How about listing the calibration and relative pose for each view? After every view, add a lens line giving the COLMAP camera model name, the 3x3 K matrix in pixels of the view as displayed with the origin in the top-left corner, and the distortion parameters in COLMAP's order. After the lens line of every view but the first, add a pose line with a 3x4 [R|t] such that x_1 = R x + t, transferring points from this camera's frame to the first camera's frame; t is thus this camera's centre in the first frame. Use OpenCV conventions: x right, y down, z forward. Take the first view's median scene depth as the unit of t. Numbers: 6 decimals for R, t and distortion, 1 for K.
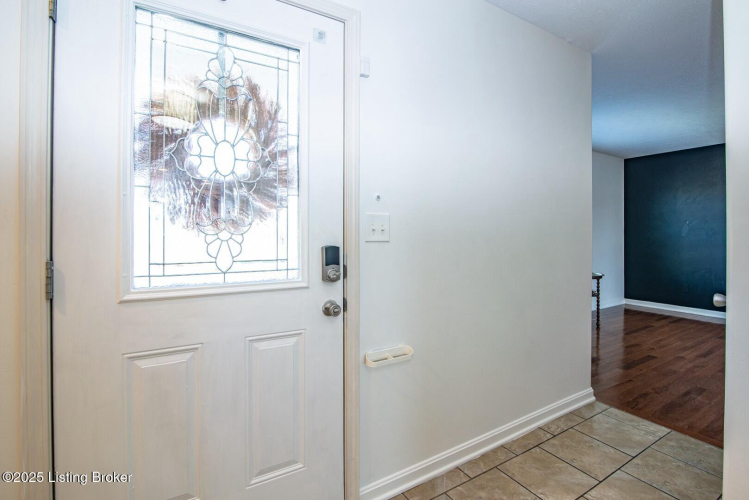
lens RADIAL K [[342.7, 0, 383.4], [0, 342.7, 231.4], [0, 0, 1]] dist [-0.021052, 0.001036]
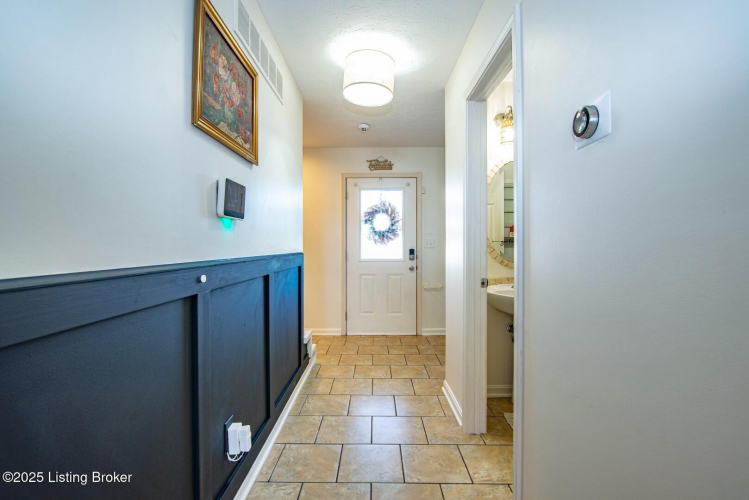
lens RADIAL K [[342.7, 0, 373.7], [0, 342.7, 248.3], [0, 0, 1]] dist [-0.021052, 0.001036]
pose [[0.851070, 0.004920, -0.525029, 1.167576], [-0.002085, 0.999980, 0.005990, 0.018214], [0.525048, -0.004003, 0.851063, -1.830612]]
